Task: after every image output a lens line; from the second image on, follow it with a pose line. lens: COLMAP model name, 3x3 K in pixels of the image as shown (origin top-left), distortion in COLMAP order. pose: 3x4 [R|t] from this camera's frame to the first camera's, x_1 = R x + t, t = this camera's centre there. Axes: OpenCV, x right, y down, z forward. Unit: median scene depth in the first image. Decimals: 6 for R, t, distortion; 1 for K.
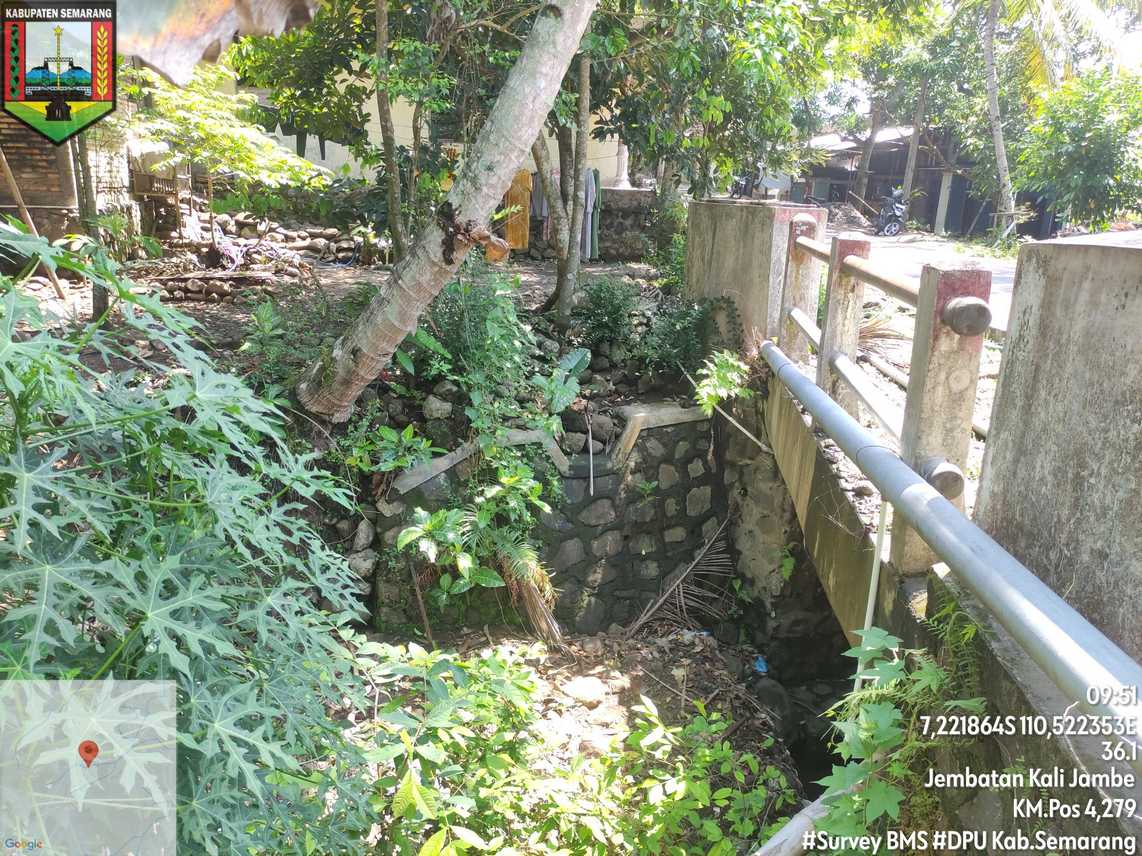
lens RADIAL K [[840.5, 0, 575.9], [0, 840.5, 422.9], [0, 0, 1]] dist [0.038670, -0.028594]
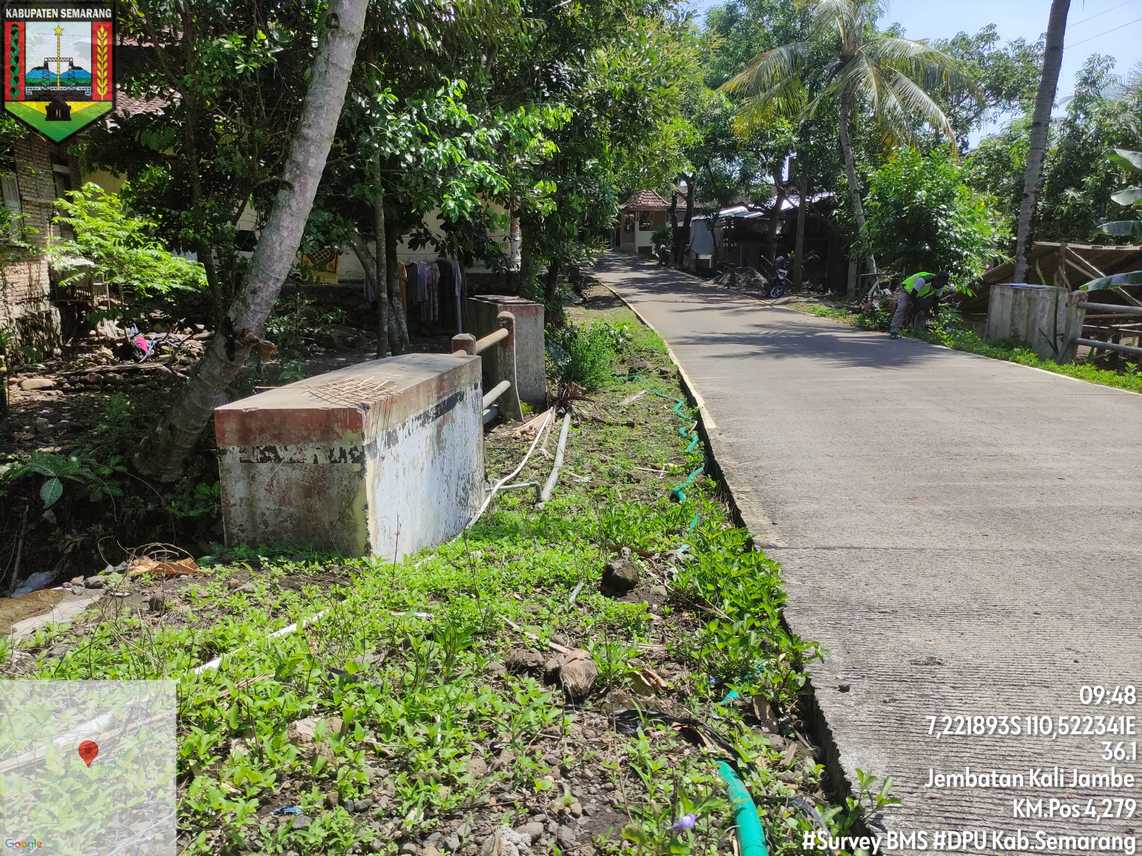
lens RADIAL K [[840.5, 0, 567.6], [0, 840.5, 432.5], [0, 0, 1]] dist [0.038670, -0.028594]
pose [[0.999048, -0.043381, 0.004665, 0.171761], [0.043588, 0.997102, -0.062356, 0.016293], [-0.001946, 0.062500, 0.998043, -0.161697]]
